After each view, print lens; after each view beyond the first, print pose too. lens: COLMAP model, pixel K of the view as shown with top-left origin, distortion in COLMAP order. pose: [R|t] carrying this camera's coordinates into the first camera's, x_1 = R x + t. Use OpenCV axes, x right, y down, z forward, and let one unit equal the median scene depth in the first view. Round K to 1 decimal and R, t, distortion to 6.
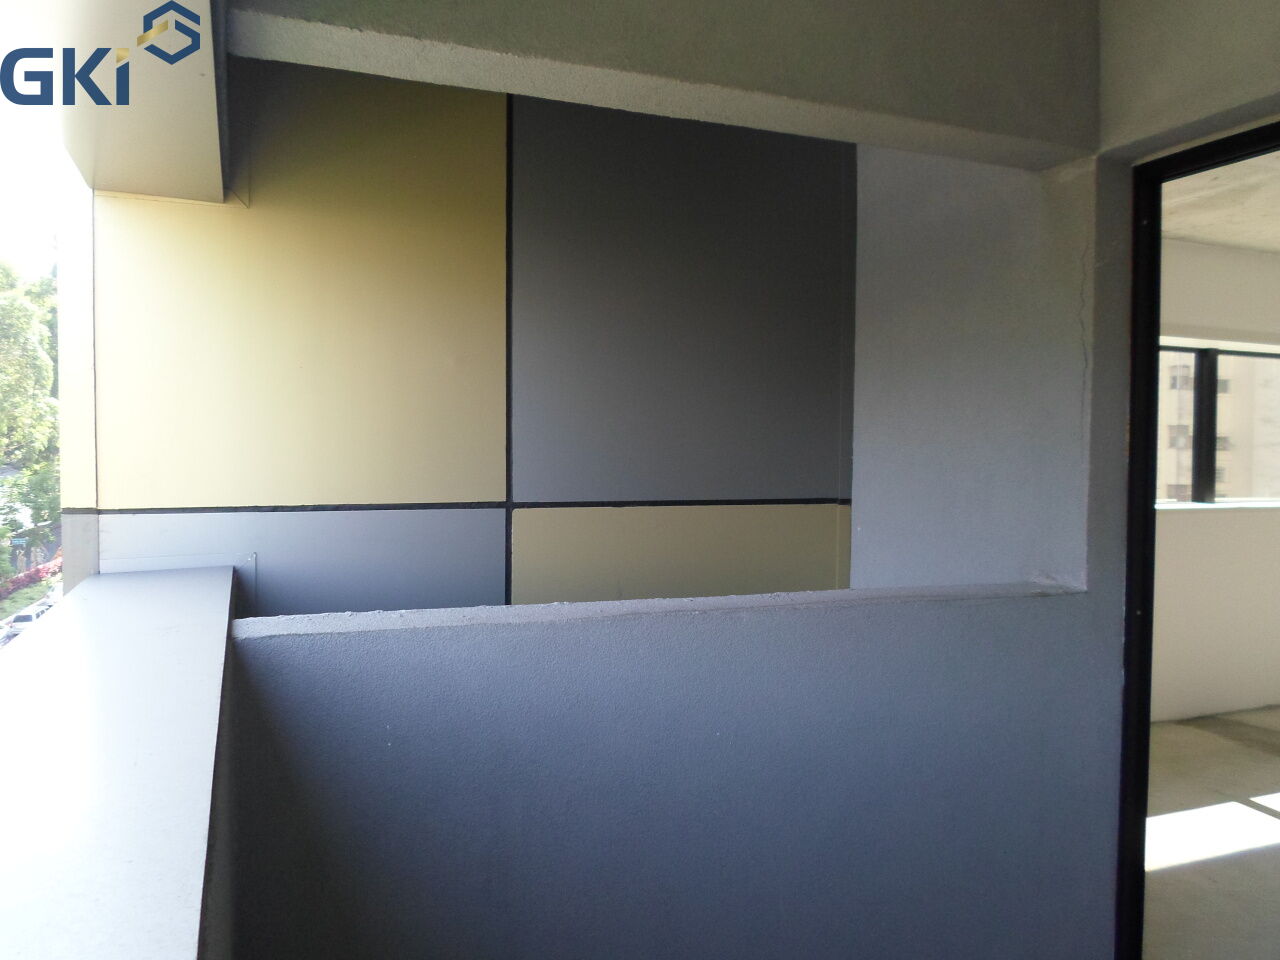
lens RADIAL K [[974.1, 0, 637.0], [0, 974.1, 469.6], [0, 0, 1]] dist [-0.040715, 0.001726]
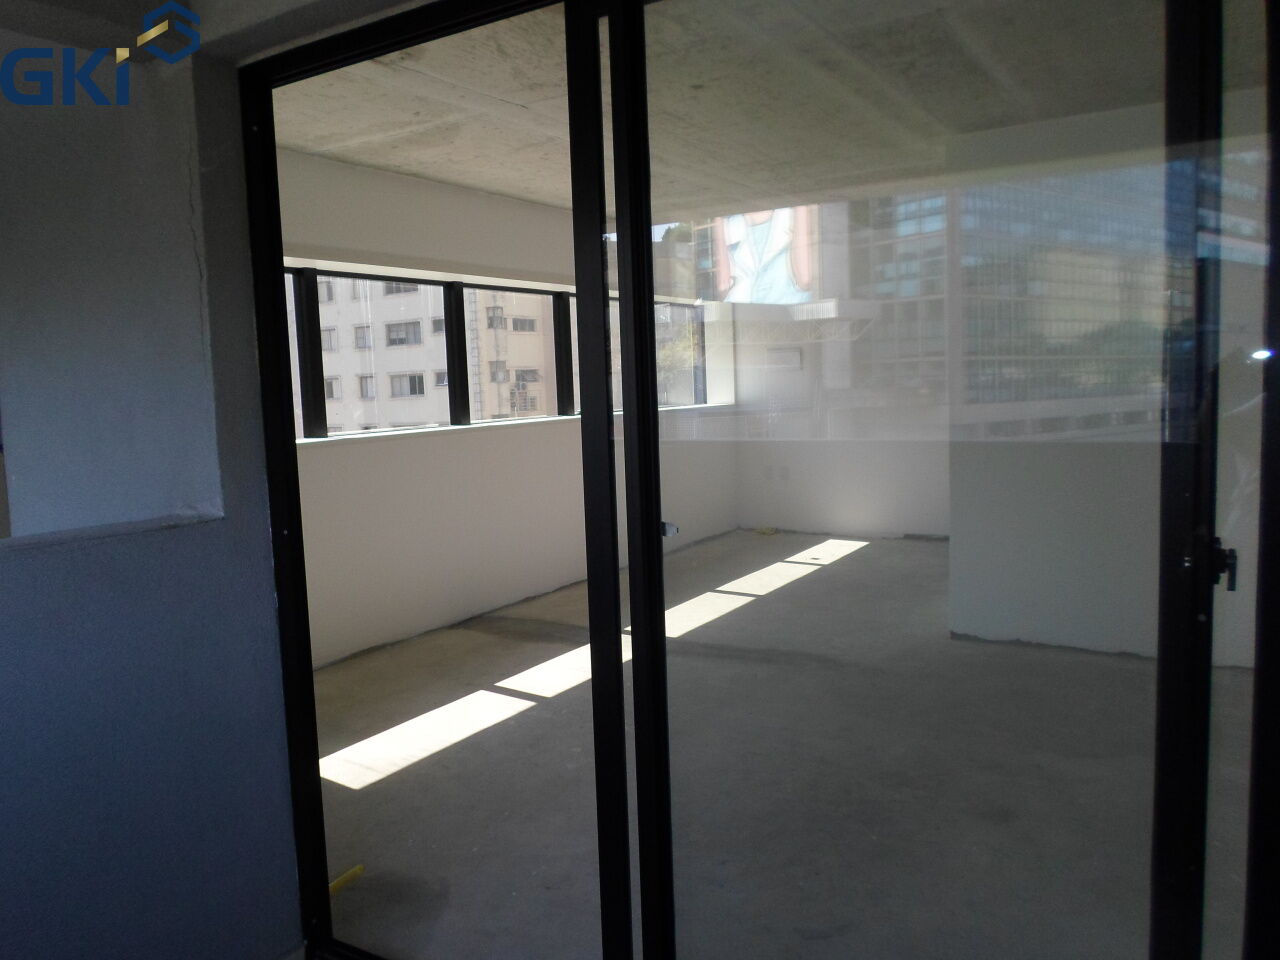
lens RADIAL K [[974.1, 0, 637.0], [0, 974.1, 469.6], [0, 0, 1]] dist [-0.040715, 0.001726]
pose [[0.796725, -0.097349, 0.596449, 0.215721], [0.063063, 0.994945, 0.078151, 0.029084], [-0.601042, -0.024651, 0.798837, -0.005937]]
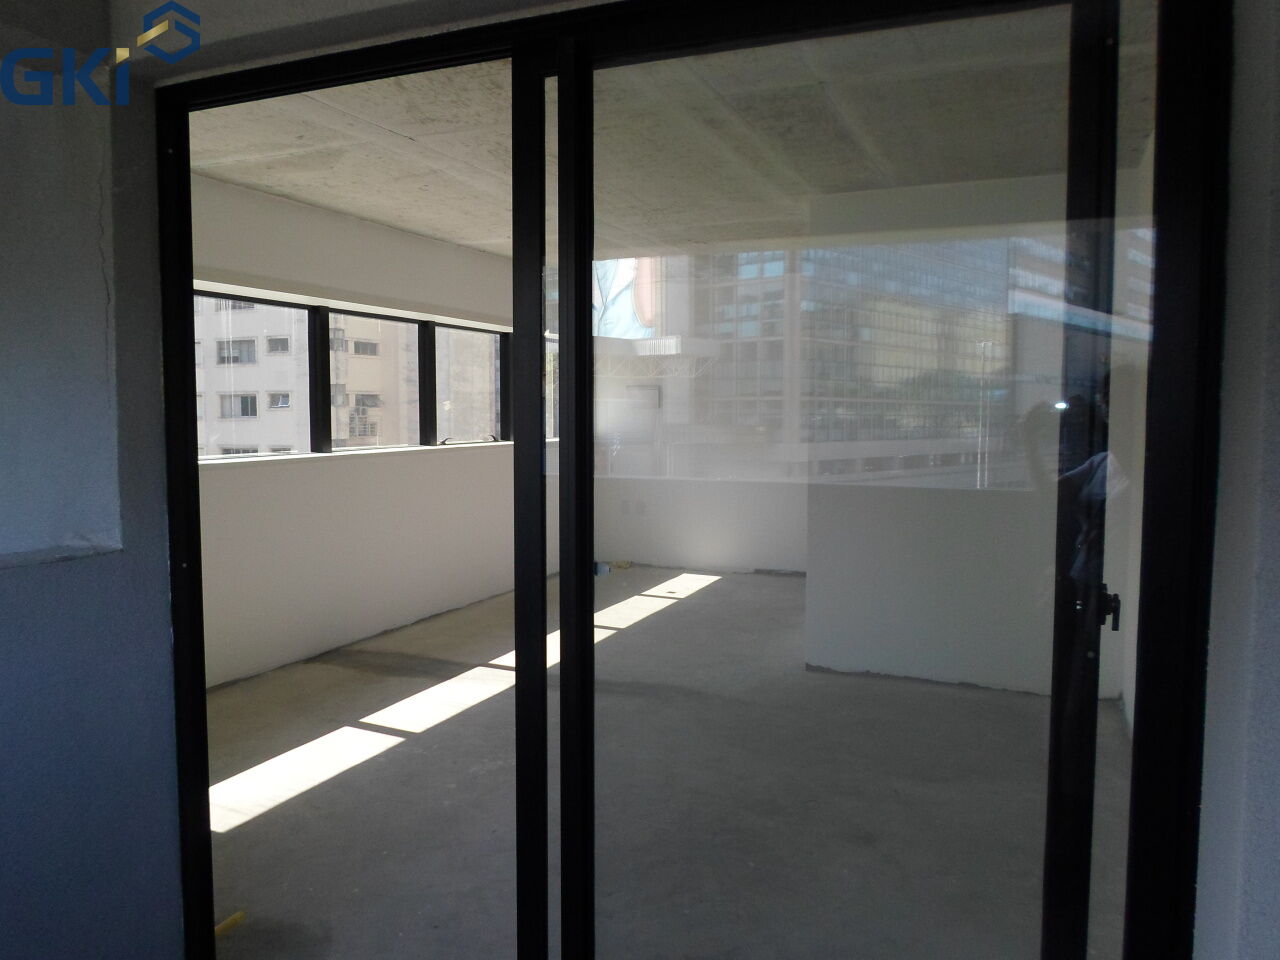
lens RADIAL K [[974.1, 0, 637.0], [0, 974.1, 469.6], [0, 0, 1]] dist [-0.040715, 0.001726]
pose [[0.690536, -0.058614, 0.720919, 0.142641], [0.028304, 0.998137, 0.054042, 0.014379], [-0.722744, -0.016913, 0.690909, 0.017443]]
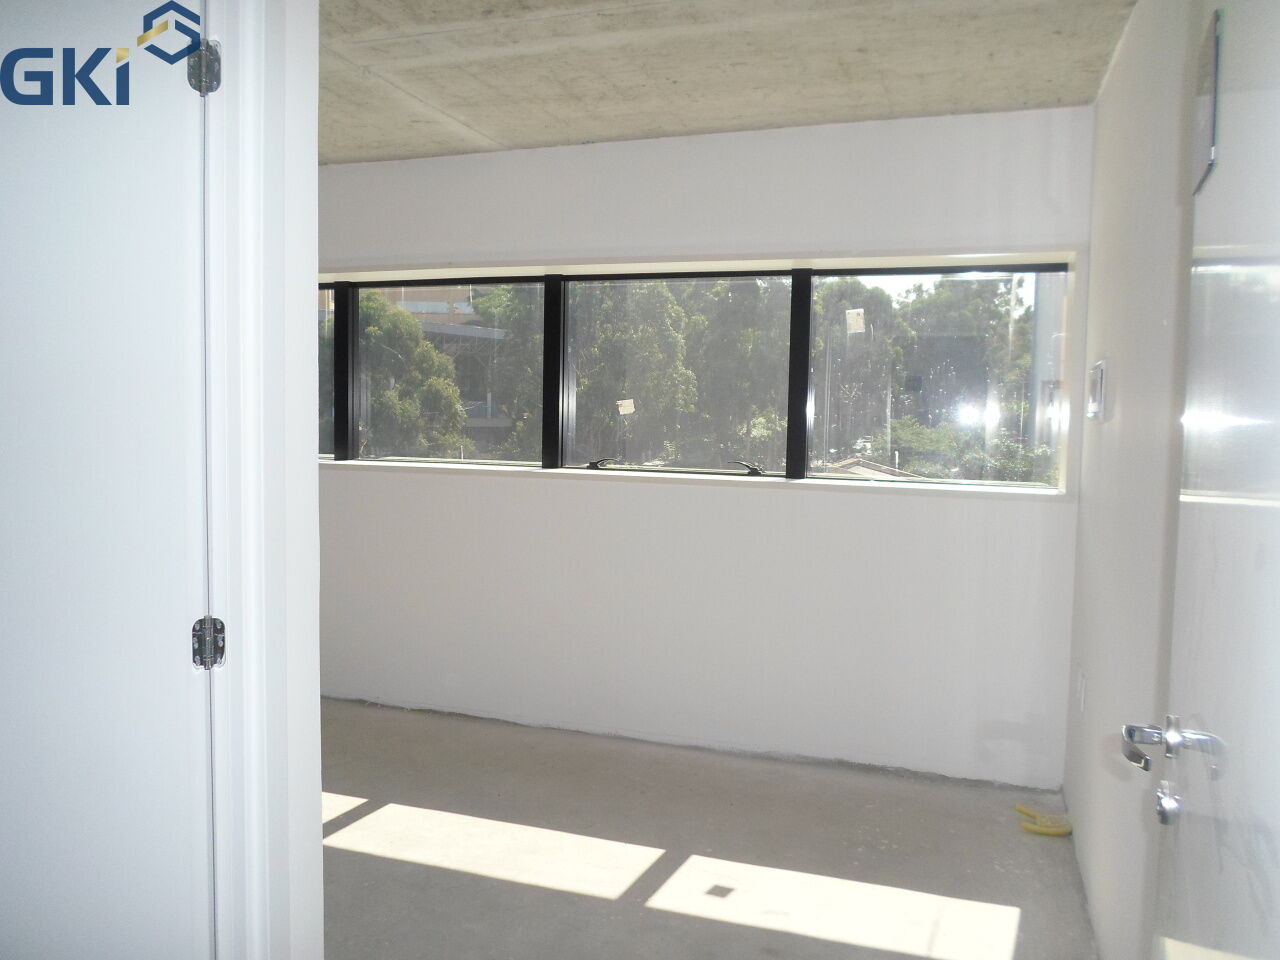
lens RADIAL K [[963.3, 0, 640.0], [0, 963.3, 480.0], [0, 0, 1]] dist [-0.030013, -0.004539]
pose [[0.781590, 0.046072, -0.622089, 3.345549], [-0.024464, 0.998765, 0.043232, 0.021057], [0.623312, -0.018571, 0.781752, 1.195338]]
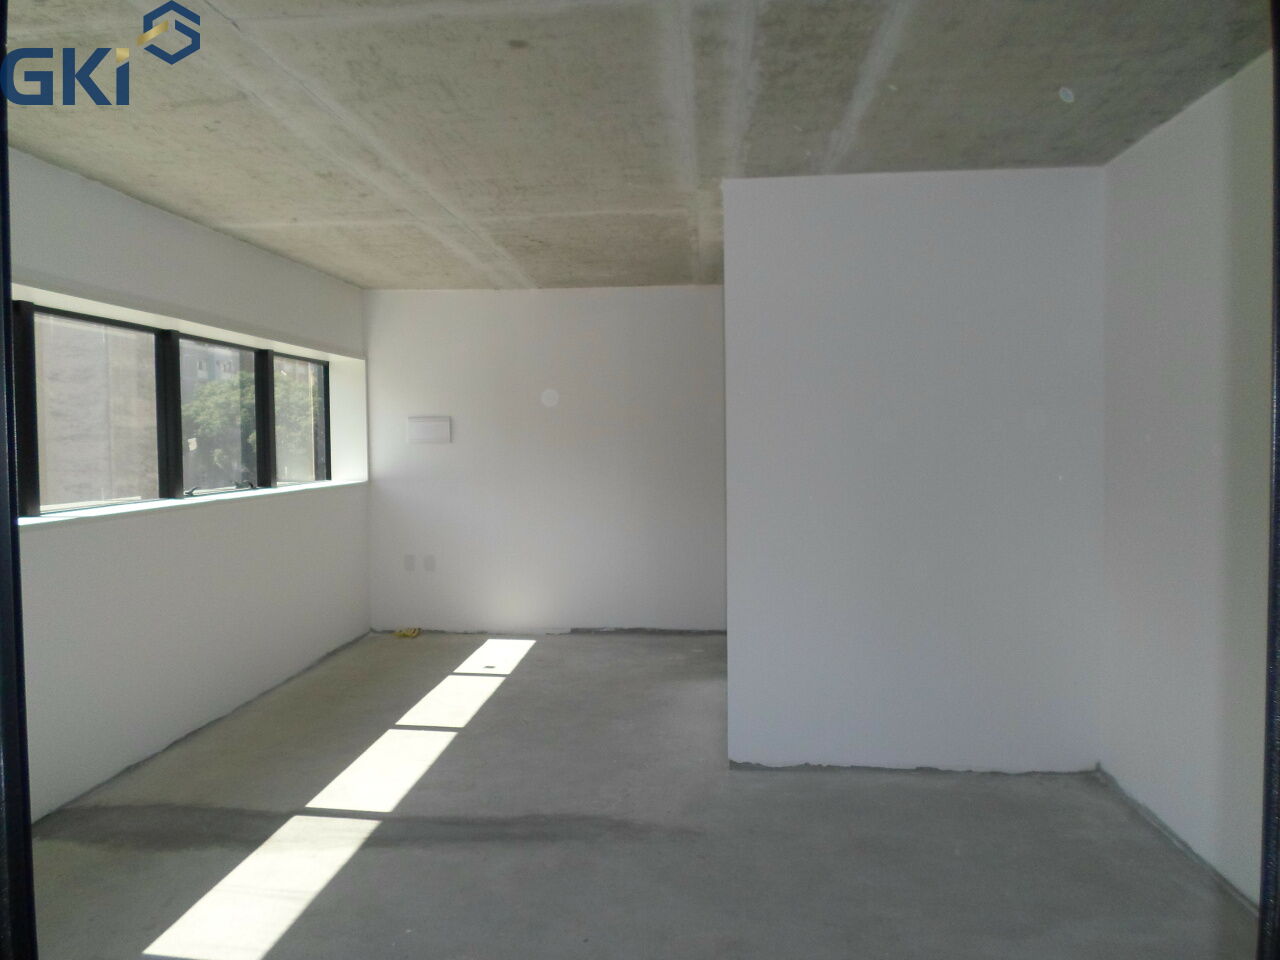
lens RADIAL K [[973.1, 0, 627.5], [0, 973.1, 472.2], [0, 0, 1]] dist [-0.011217, -0.003124]
pose [[0.436106, -0.049577, 0.898529, 0.341376], [0.041762, 0.998520, 0.034825, -0.010991], [-0.898926, 0.022337, 0.437531, 0.682871]]
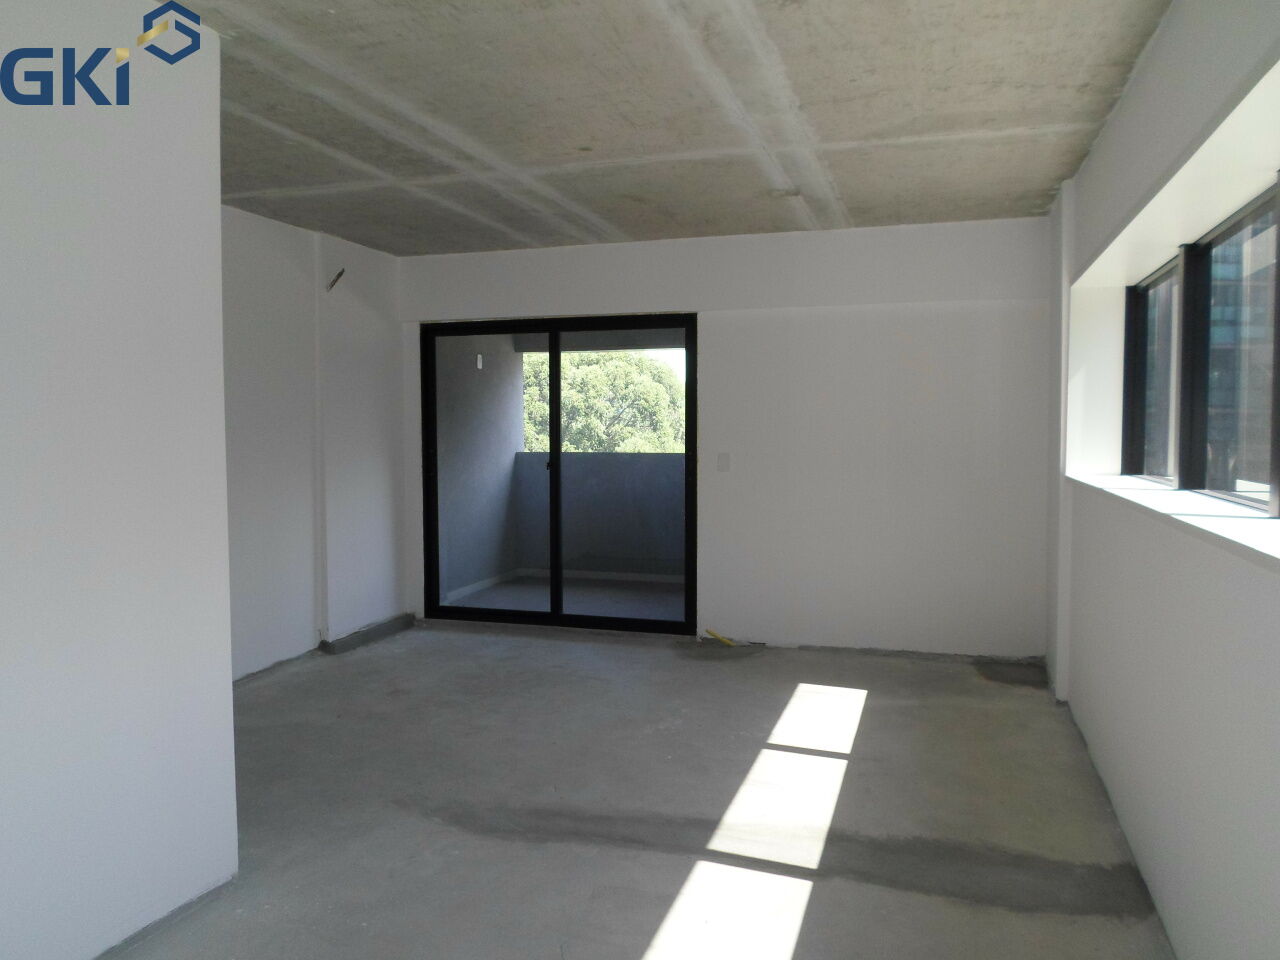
lens RADIAL K [[963.3, 0, 640.0], [0, 963.3, 480.0], [0, 0, 1]] dist [-0.030013, -0.004539]
pose [[-0.617914, 0.033221, -0.785544, 2.774171], [-0.027719, 0.997565, 0.063991, -0.006425], [0.785757, 0.061316, -0.615488, 2.555192]]
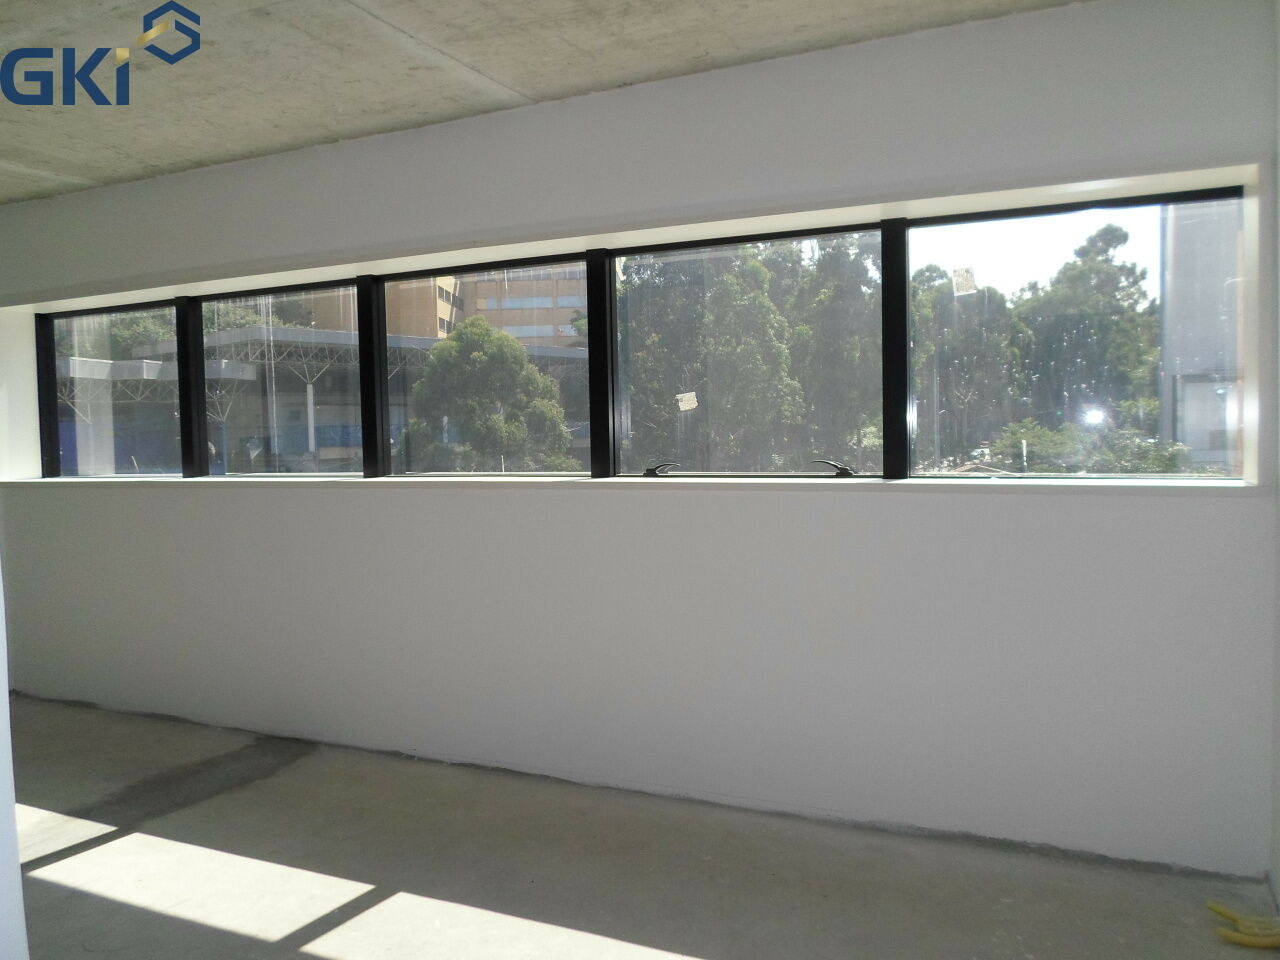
lens RADIAL K [[963.3, 0, 640.0], [0, 963.3, 480.0], [0, 0, 1]] dist [-0.030013, -0.004539]
pose [[0.706239, 0.008999, -0.707917, 3.202275], [0.013697, 0.999558, 0.026372, 0.048134], [0.707841, -0.028321, 0.705803, 1.497327]]
